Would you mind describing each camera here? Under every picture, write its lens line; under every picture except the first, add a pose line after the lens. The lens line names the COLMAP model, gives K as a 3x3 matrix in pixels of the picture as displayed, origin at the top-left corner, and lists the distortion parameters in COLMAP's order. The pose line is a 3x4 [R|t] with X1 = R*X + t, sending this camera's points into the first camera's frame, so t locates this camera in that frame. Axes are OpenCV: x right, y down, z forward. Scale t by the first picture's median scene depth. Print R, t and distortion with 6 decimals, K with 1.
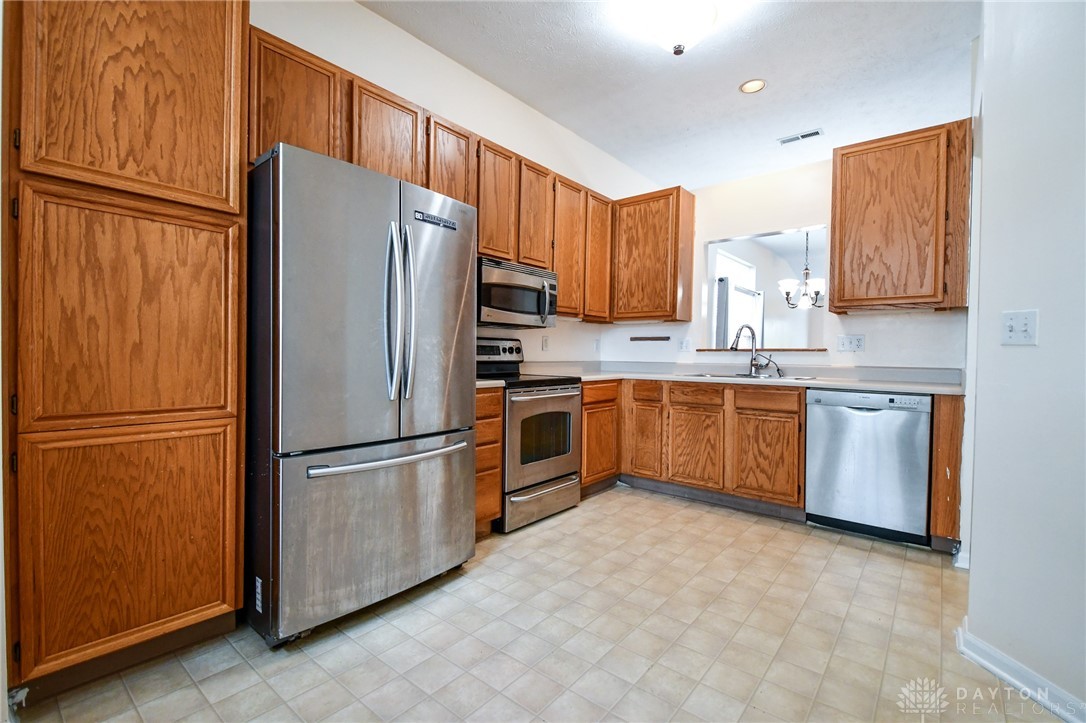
lens RADIAL K [[483.7, 0, 538.1], [0, 483.7, 361.7], [0, 0, 1]] dist [0.016722, -0.024079]
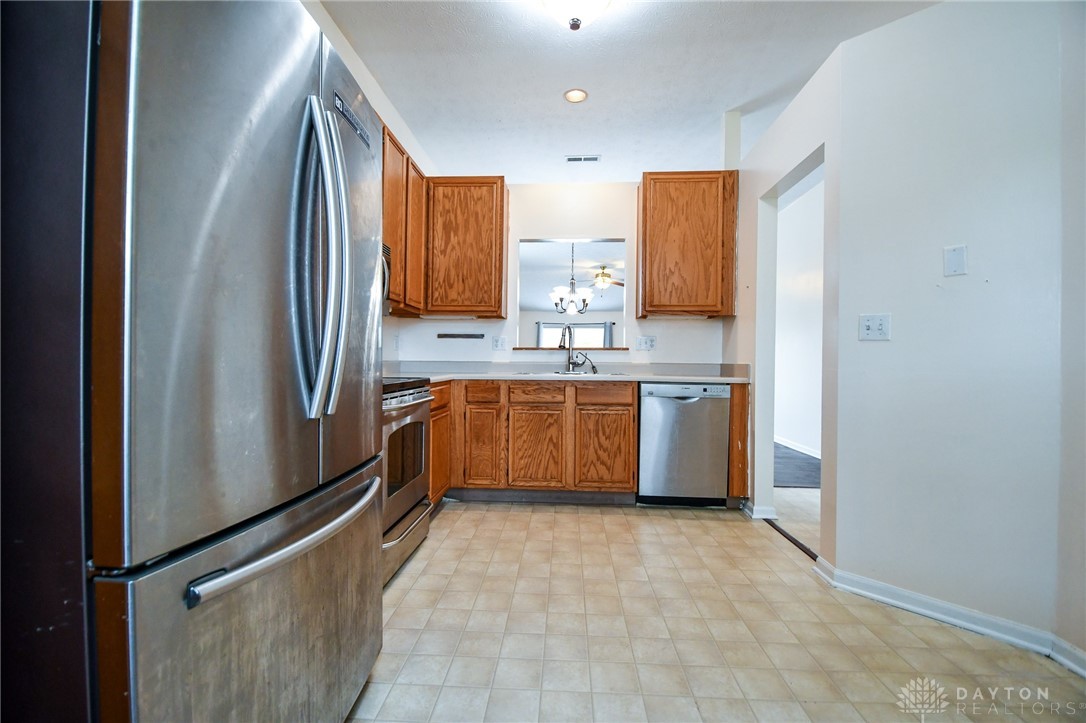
lens RADIAL K [[473.4, 0, 536.1], [0, 473.4, 361.8], [0, 0, 1]] dist [0.014585, -0.022292]
pose [[0.798220, -0.002827, 0.602359, -0.258418], [0.009387, 0.999926, -0.007745, 0.012904], [-0.602293, 0.011837, 0.798187, 0.257139]]
